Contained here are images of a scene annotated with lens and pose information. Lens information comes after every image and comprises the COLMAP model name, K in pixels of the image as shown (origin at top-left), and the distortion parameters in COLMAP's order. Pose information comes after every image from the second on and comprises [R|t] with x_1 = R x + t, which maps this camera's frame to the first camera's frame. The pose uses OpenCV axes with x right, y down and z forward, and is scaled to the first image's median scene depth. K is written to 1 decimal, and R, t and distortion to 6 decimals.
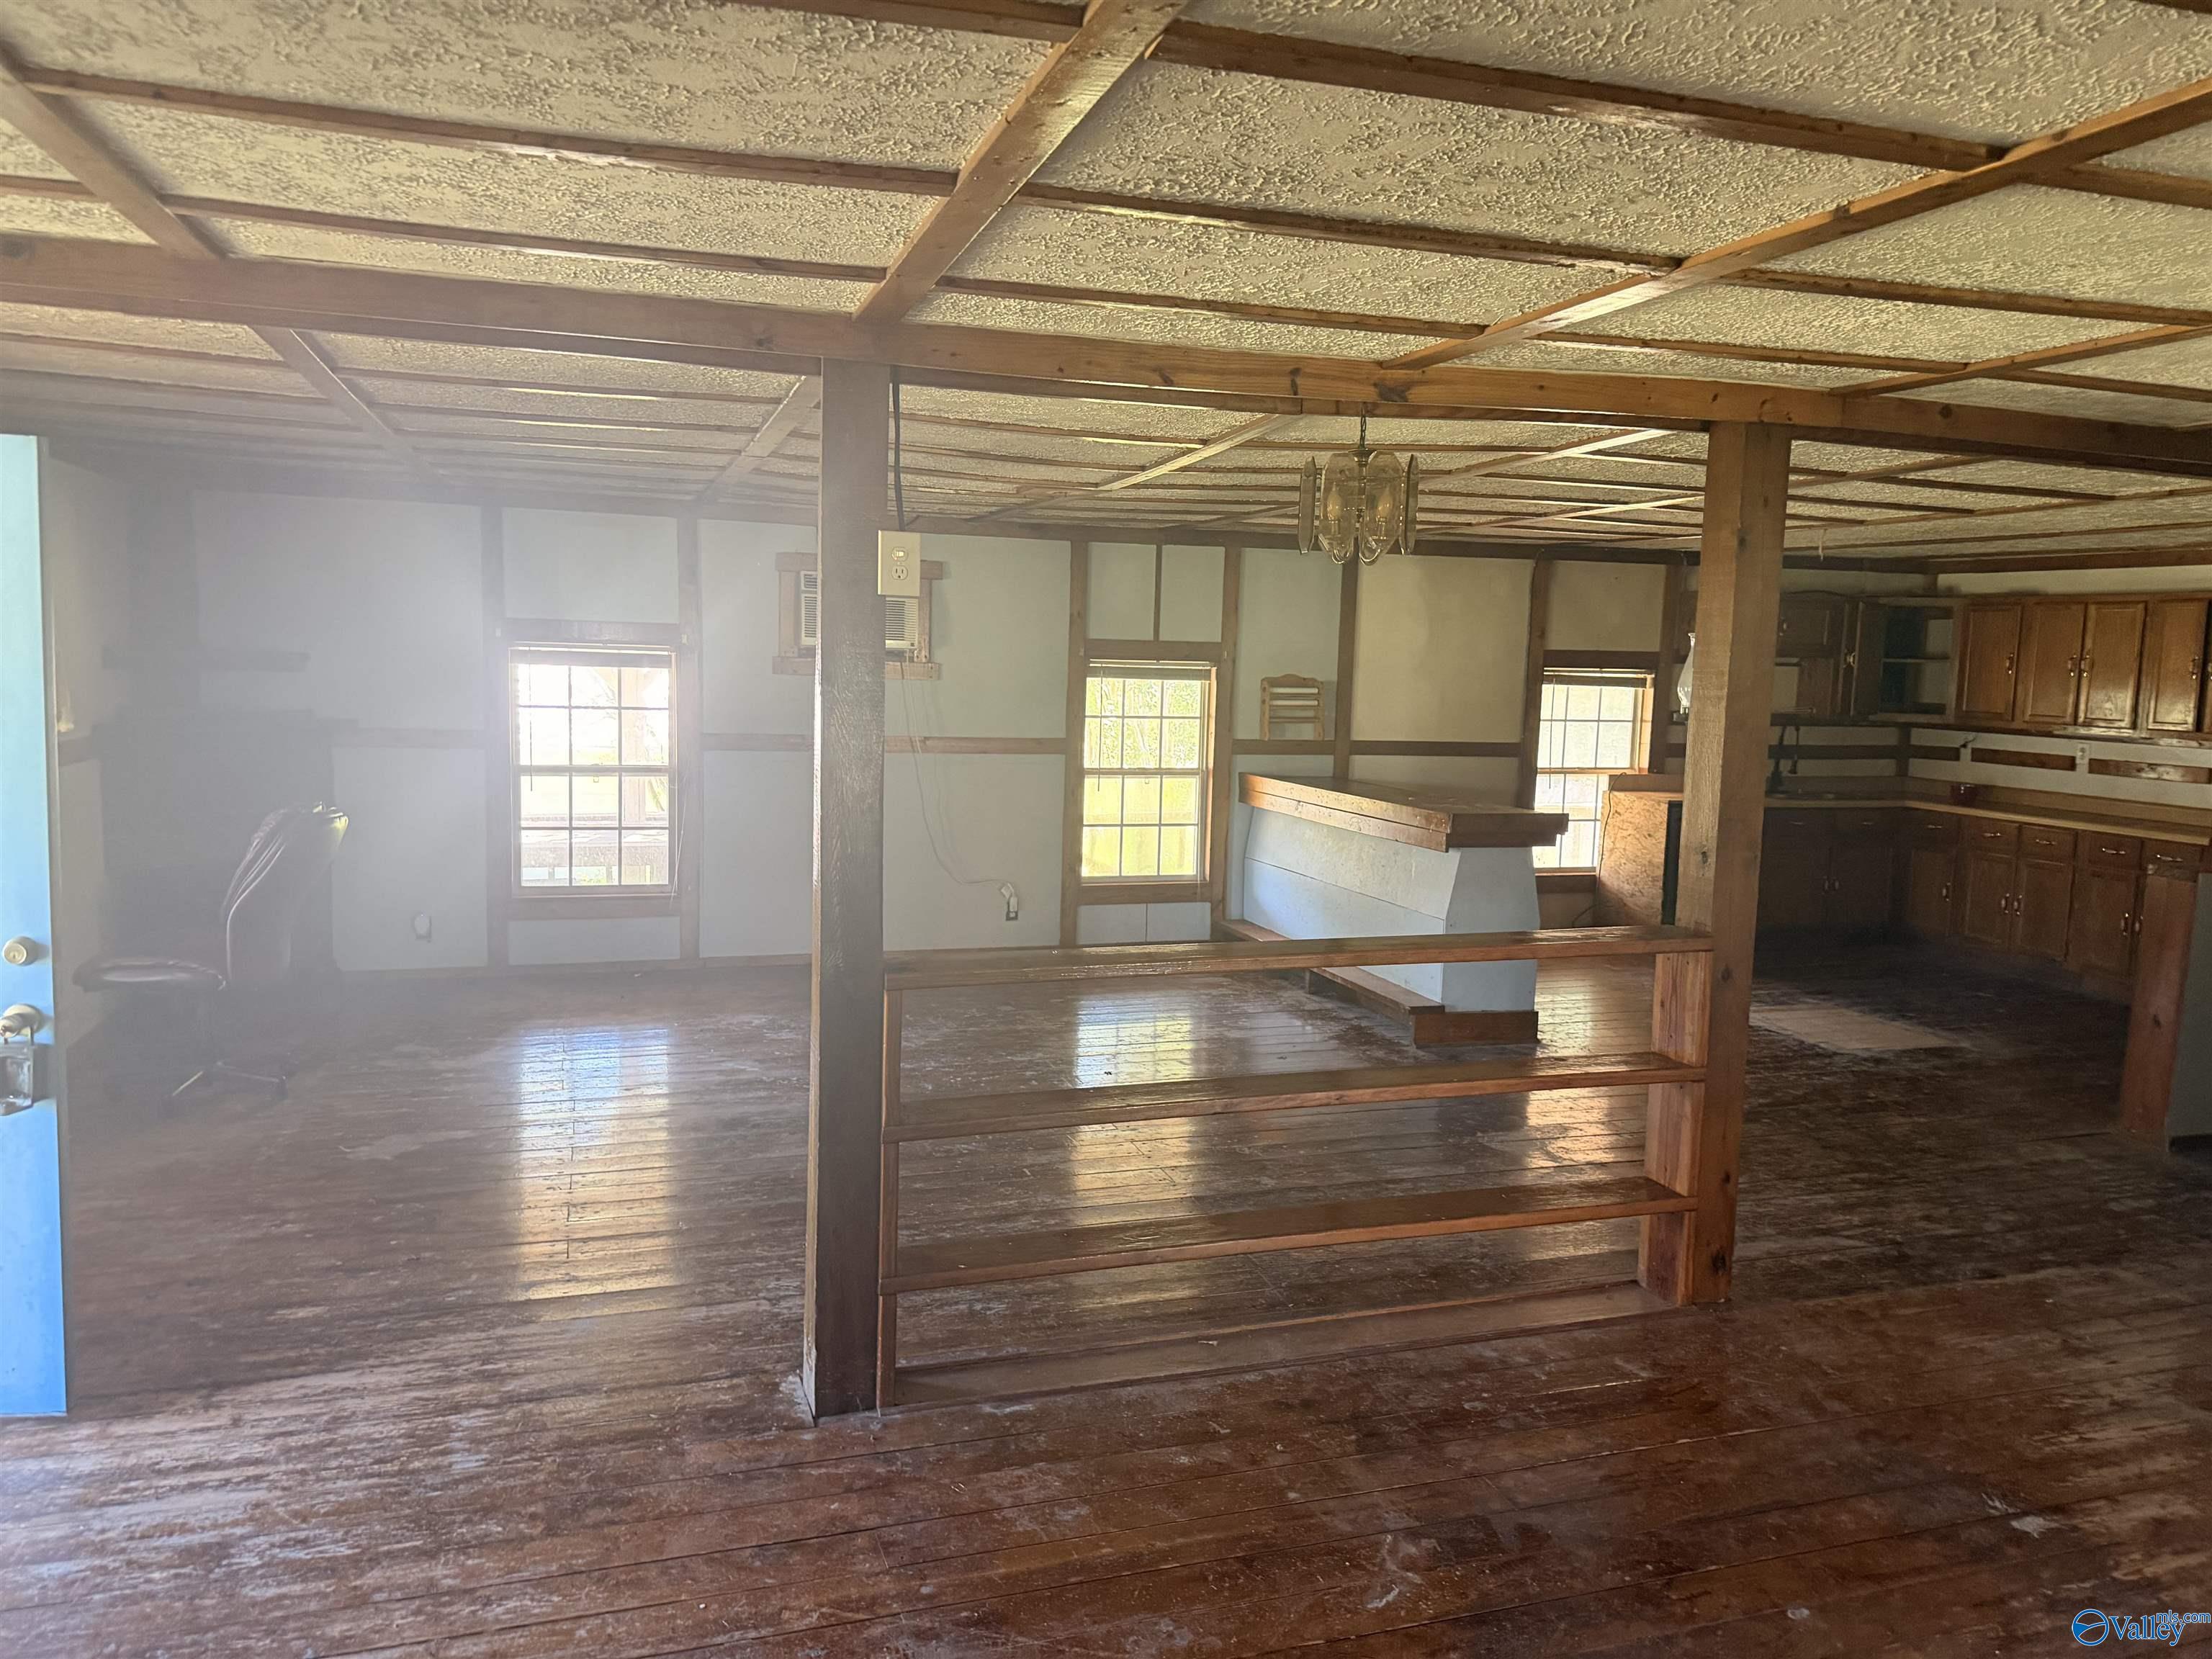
lens RADIAL K [[1592.7, 0, 1057.7], [0, 1592.7, 840.3], [0, 0, 1]] dist [0.048591, -0.074336]
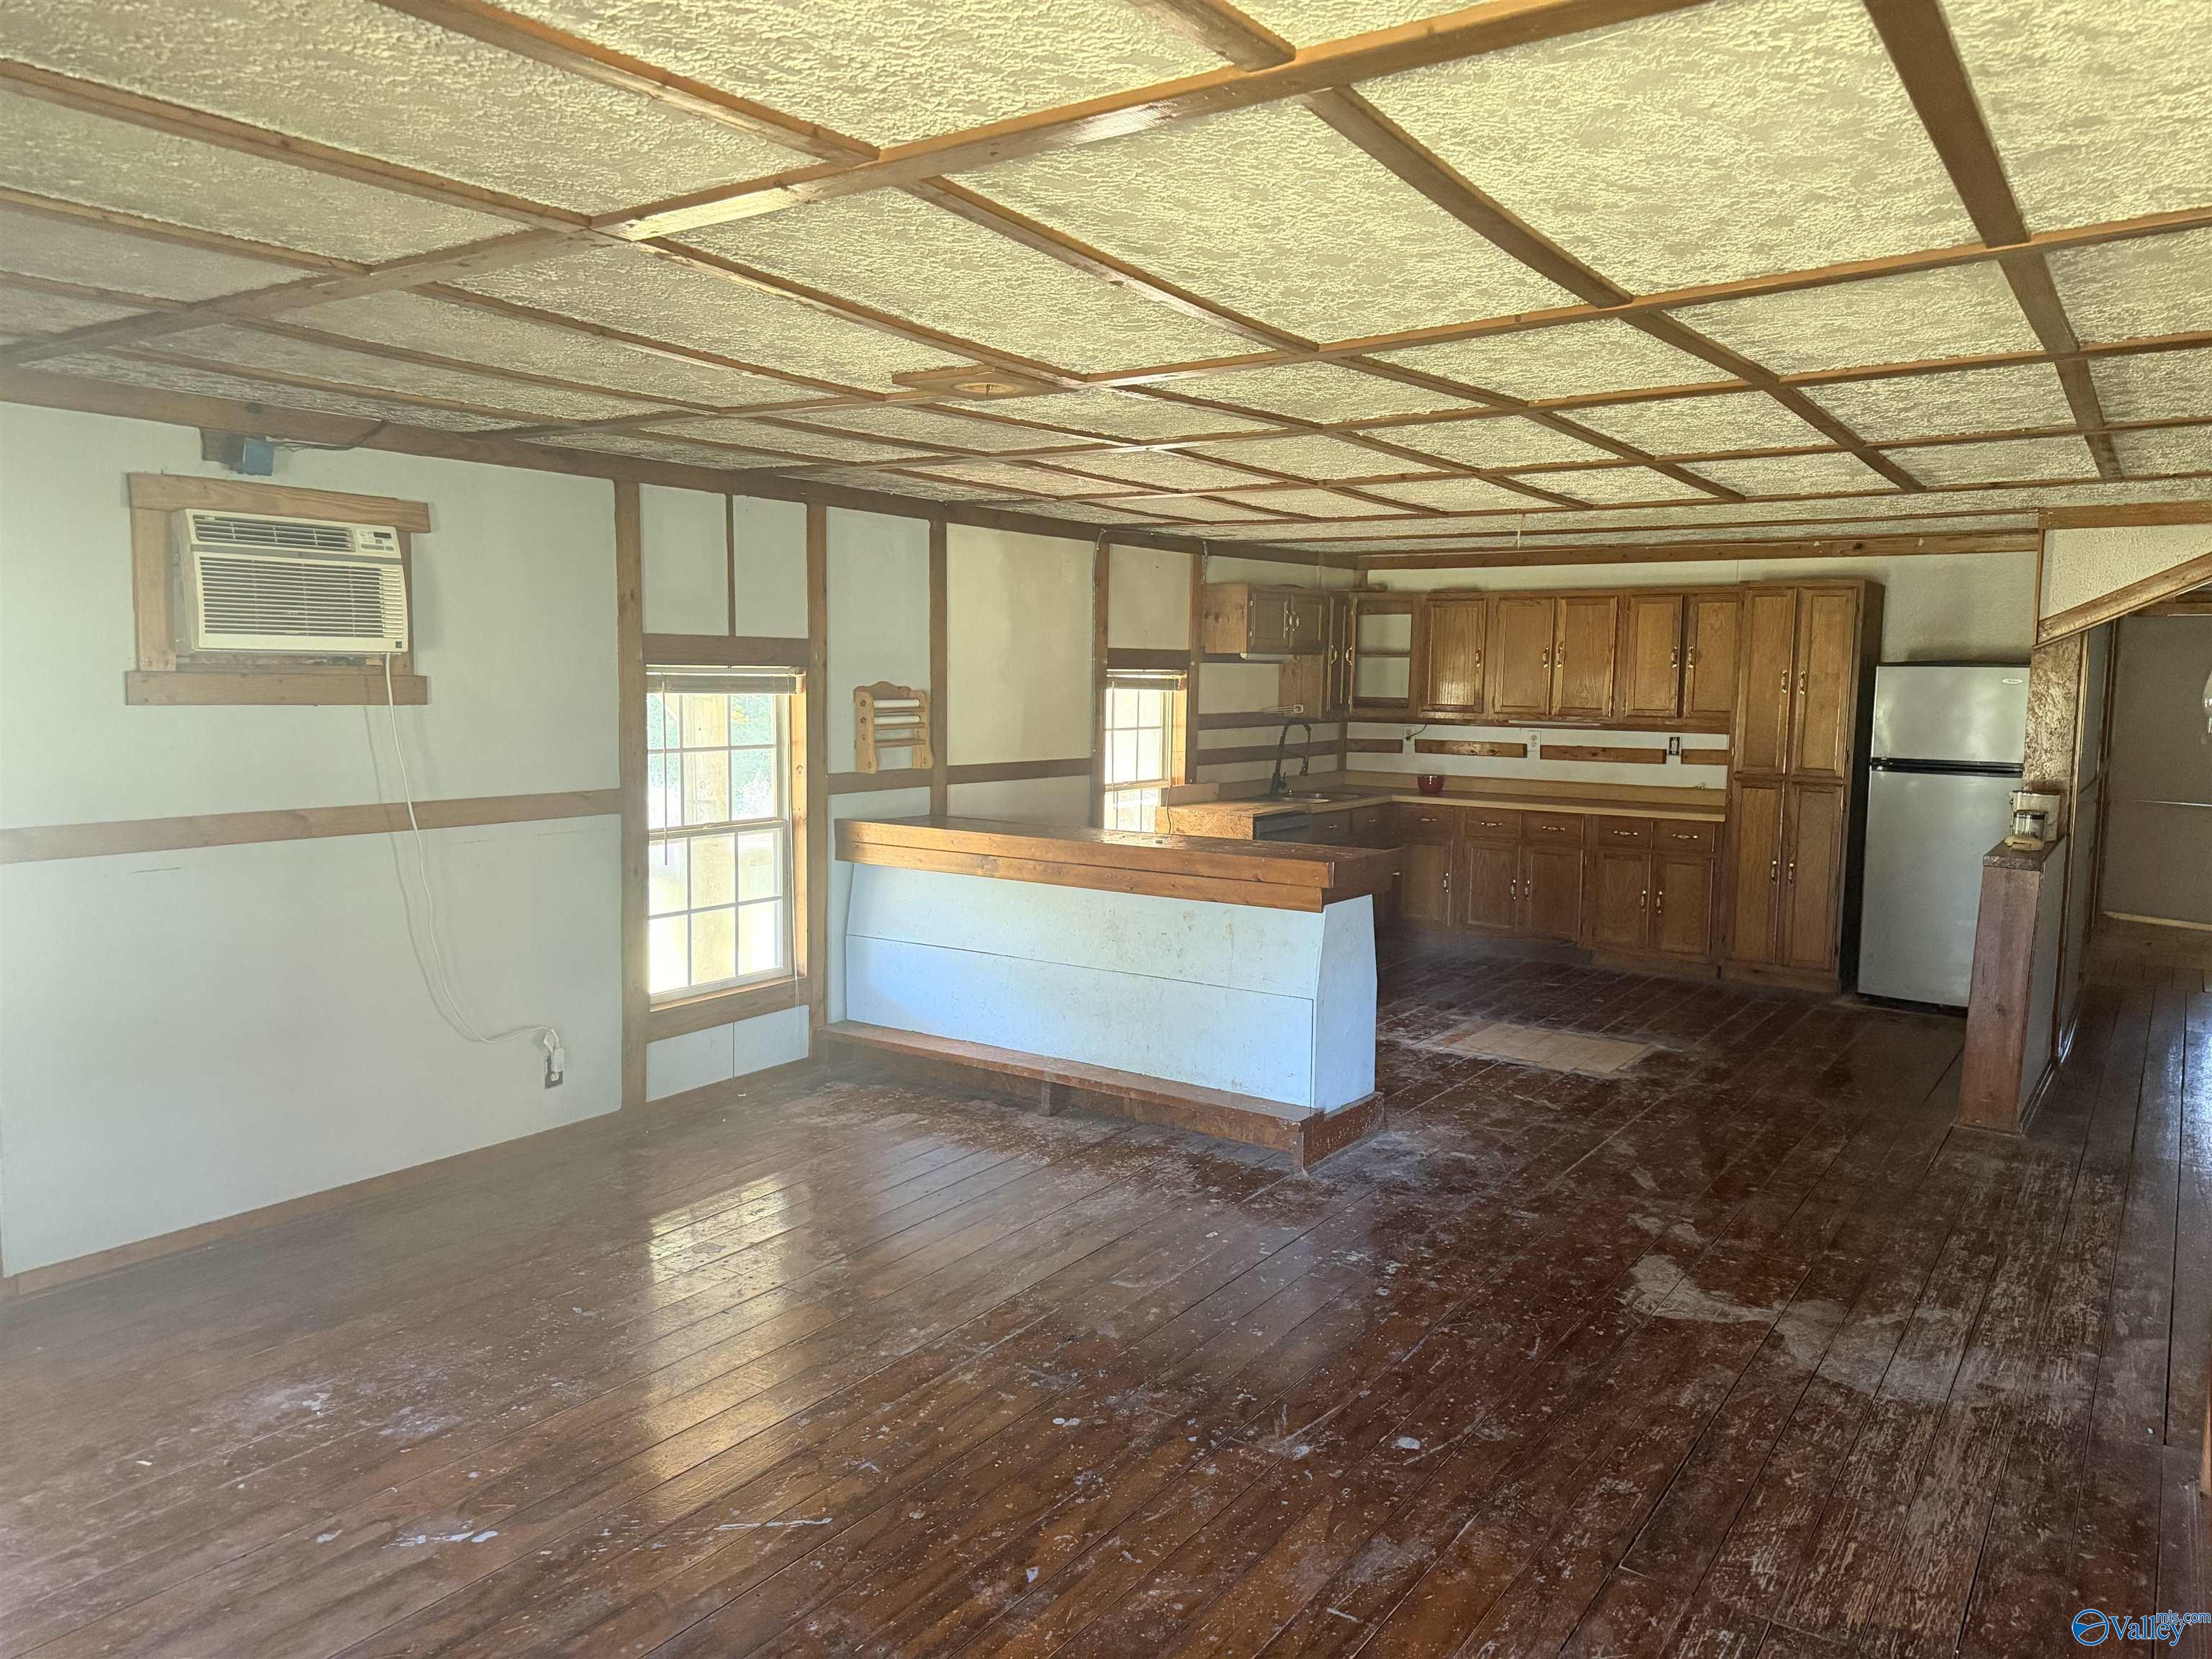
lens RADIAL K [[1592.7, 0, 1128.4], [0, 1592.7, 829.7], [0, 0, 1]] dist [0.048591, -0.074336]
pose [[0.785220, -0.078909, 0.614168, -0.307547], [0.081986, 0.996364, 0.023194, -0.059617], [-0.613765, 0.032141, 0.788834, 0.476547]]
